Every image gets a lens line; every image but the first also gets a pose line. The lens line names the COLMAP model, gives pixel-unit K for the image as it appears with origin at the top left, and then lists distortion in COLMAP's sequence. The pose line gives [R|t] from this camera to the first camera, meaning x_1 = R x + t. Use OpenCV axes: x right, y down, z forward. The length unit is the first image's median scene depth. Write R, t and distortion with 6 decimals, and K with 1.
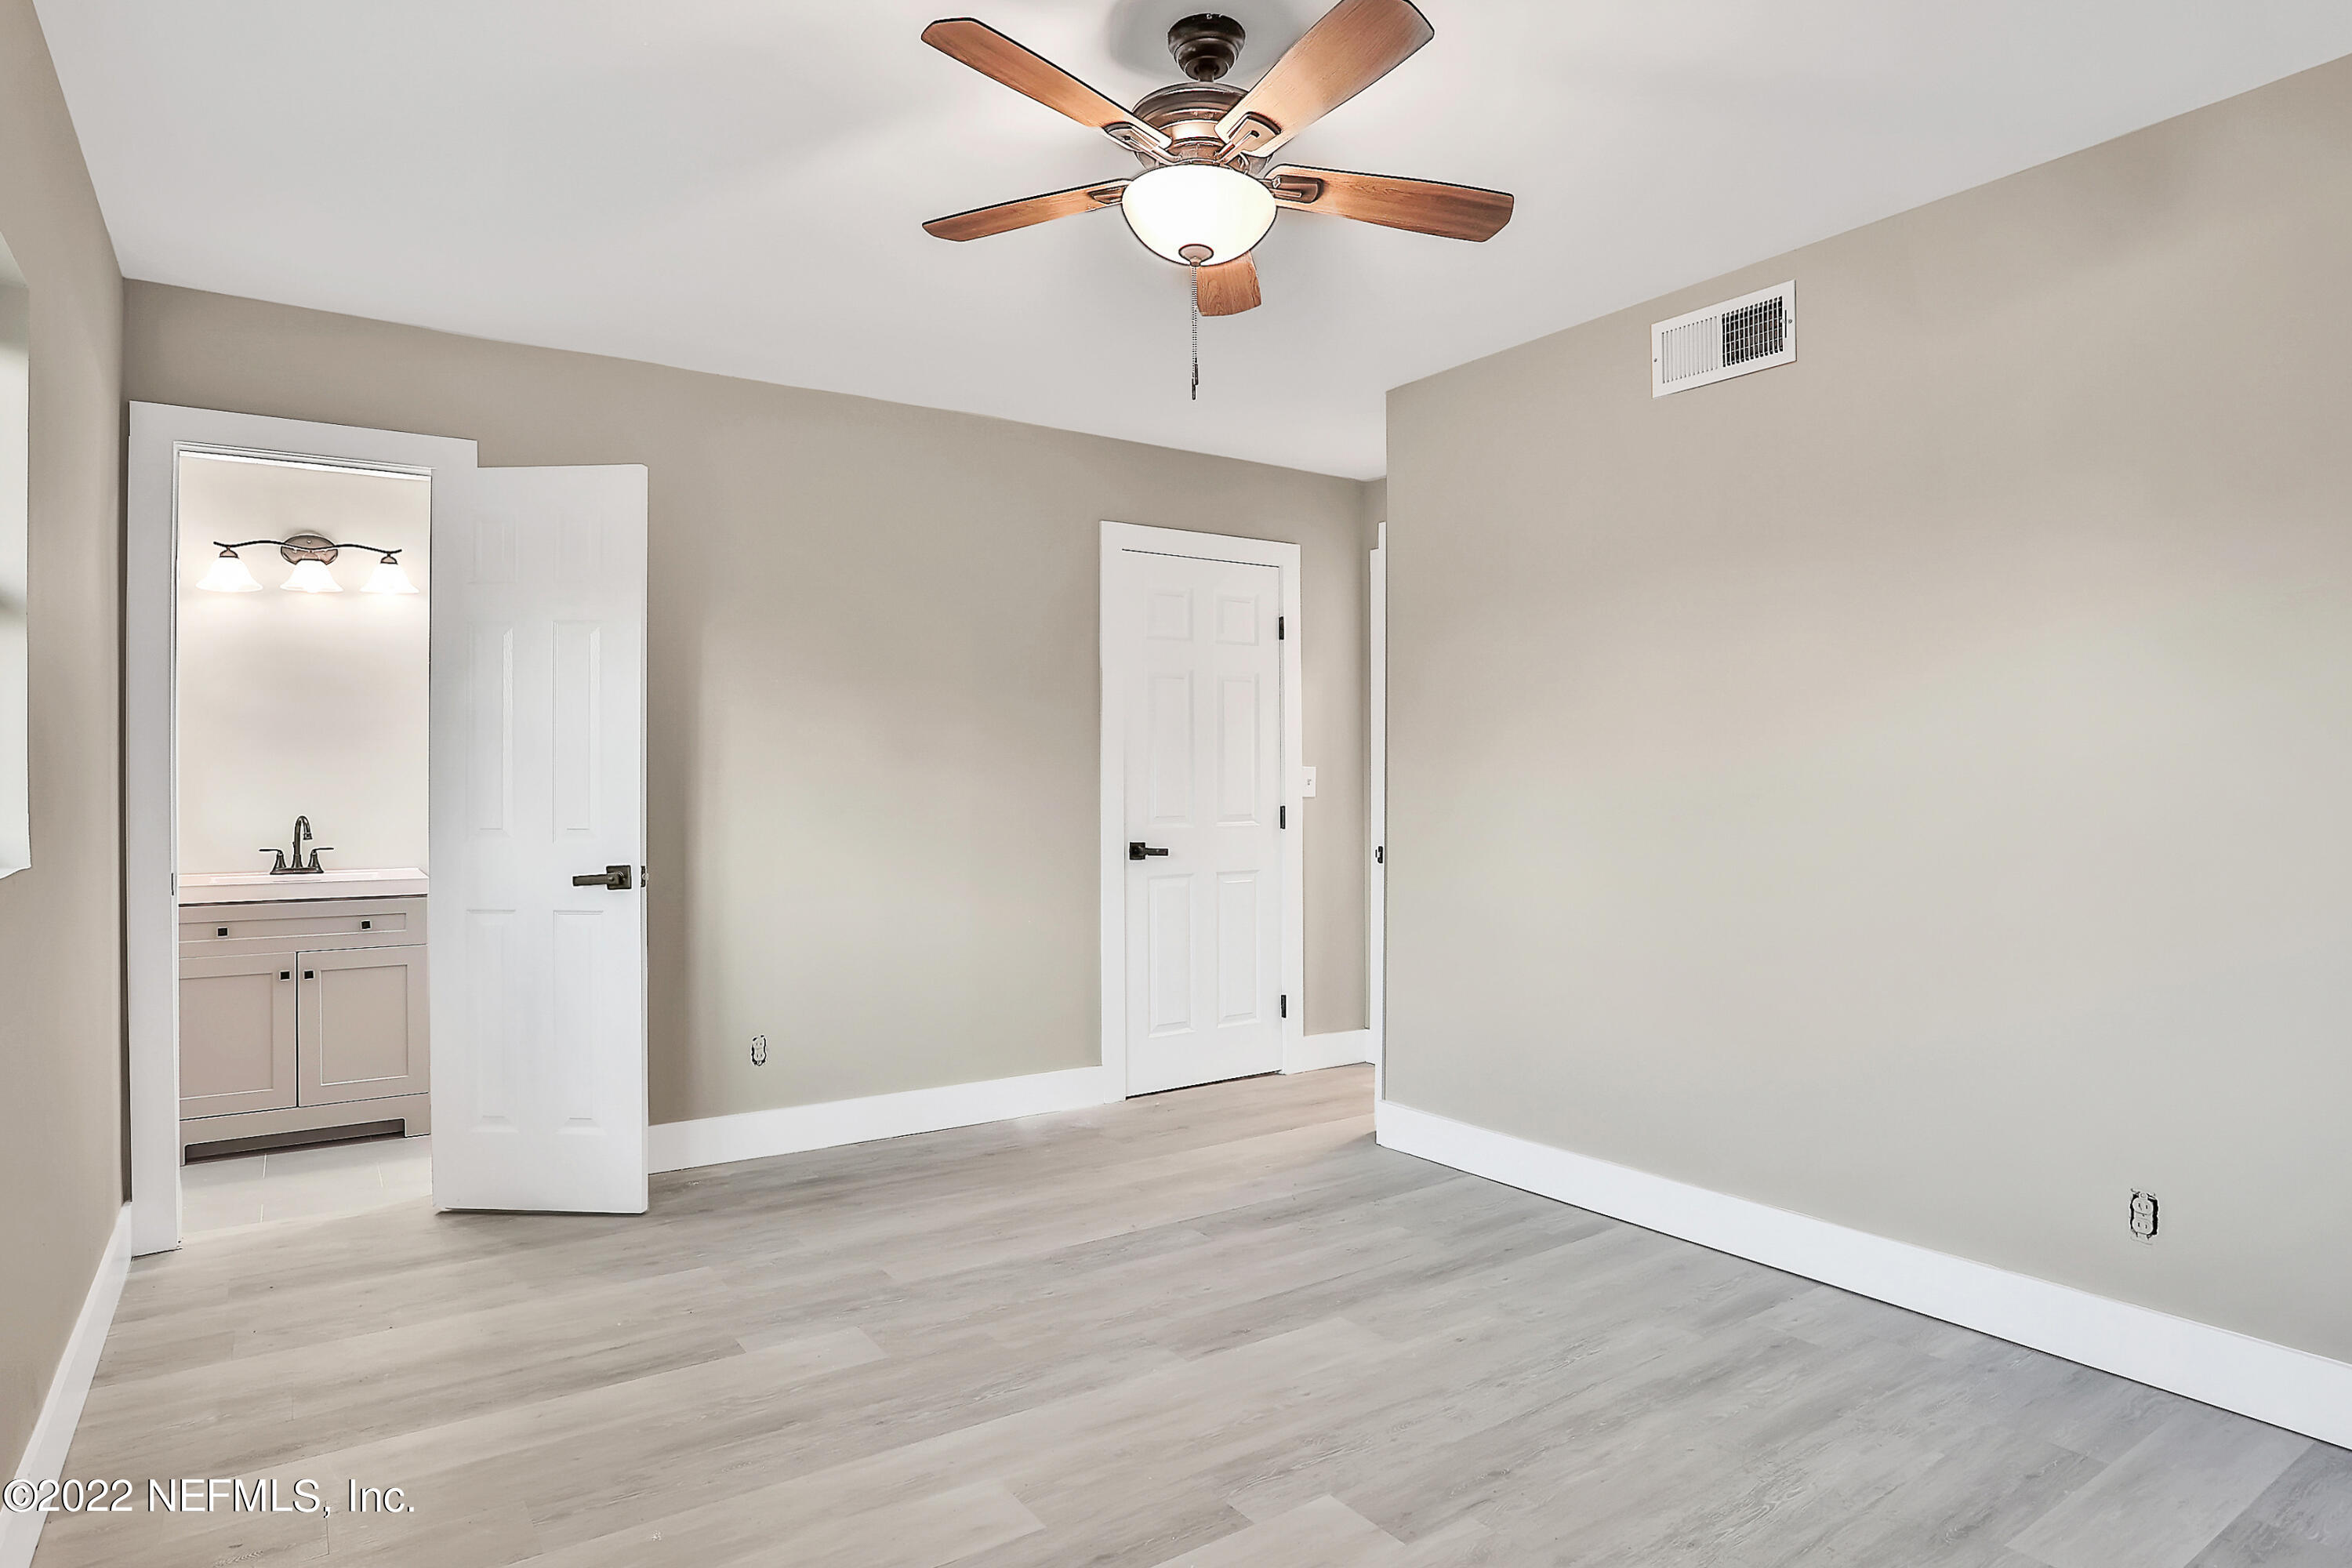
lens RADIAL K [[1326.0, 0, 1197.9], [0, 1326.0, 777.9], [0, 0, 1]] dist [-0.090928, 0.057222]
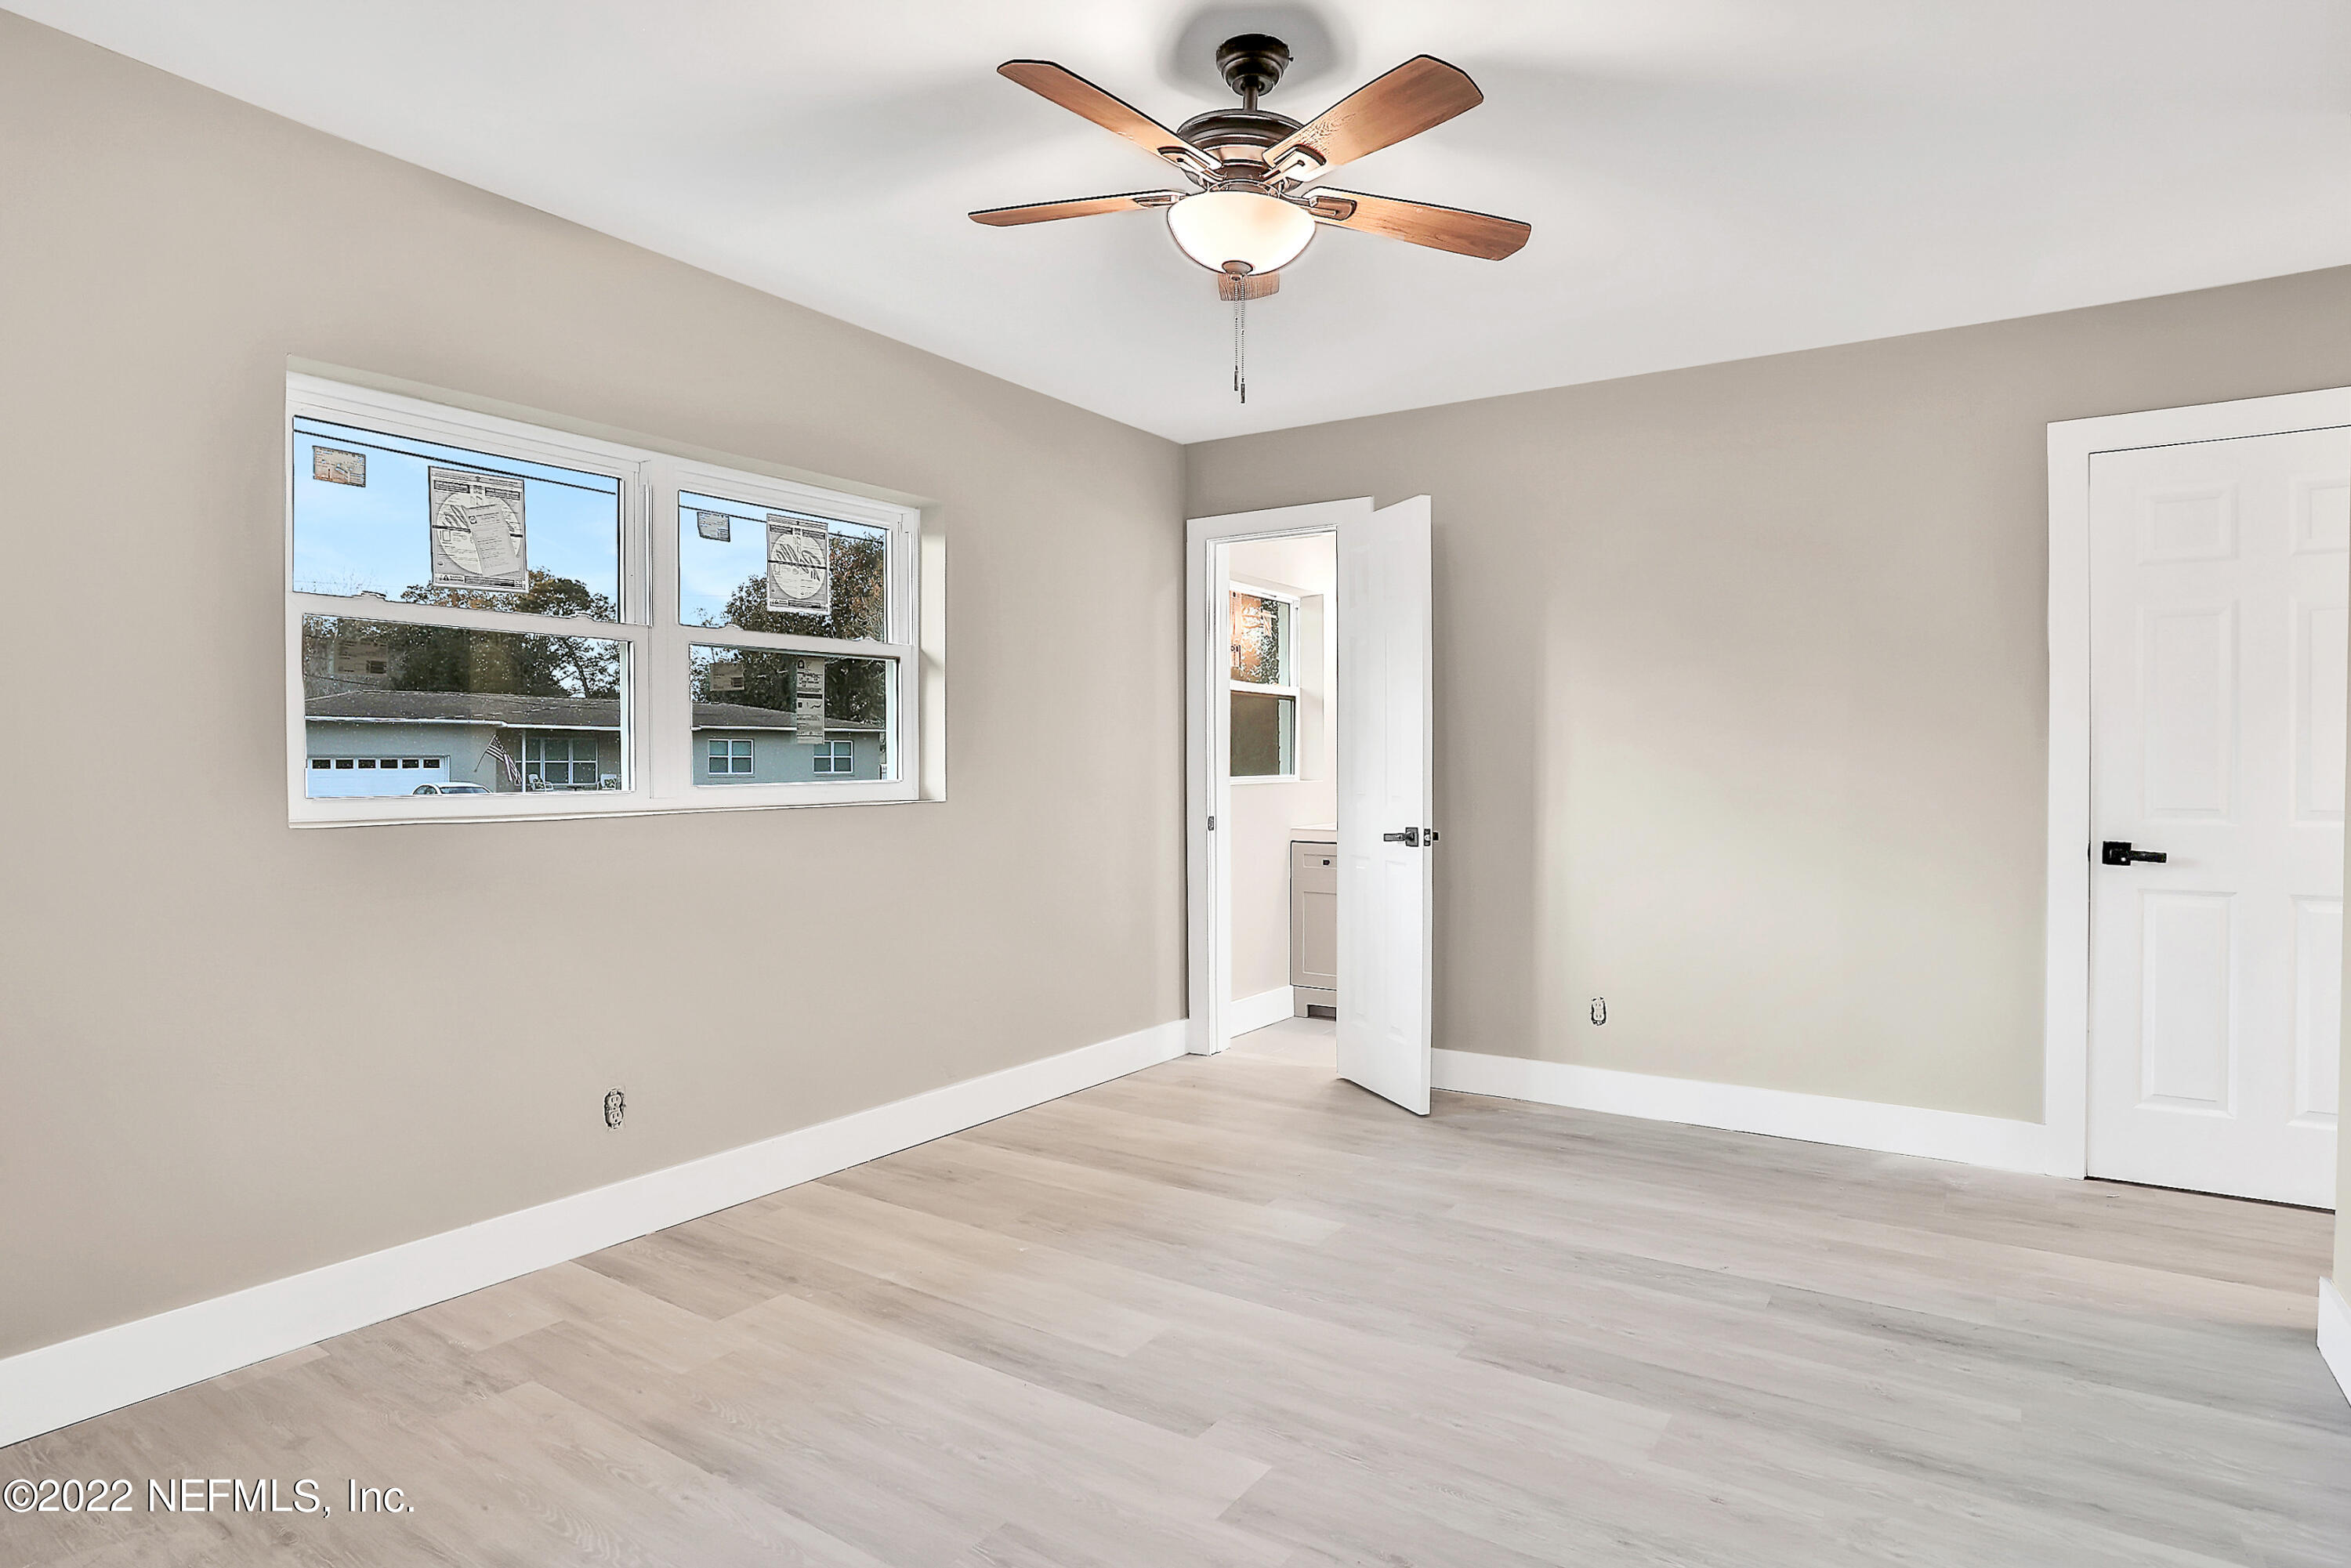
lens RADIAL K [[1325.4, 0, 1197.4], [0, 1325.4, 777.9], [0, 0, 1]] dist [-0.090928, 0.057222]
pose [[0.351847, 0.015141, -0.935935, 0.636514], [0.000433, 0.999866, 0.016338, 0.000990], [0.936058, -0.006153, 0.351793, 0.372742]]
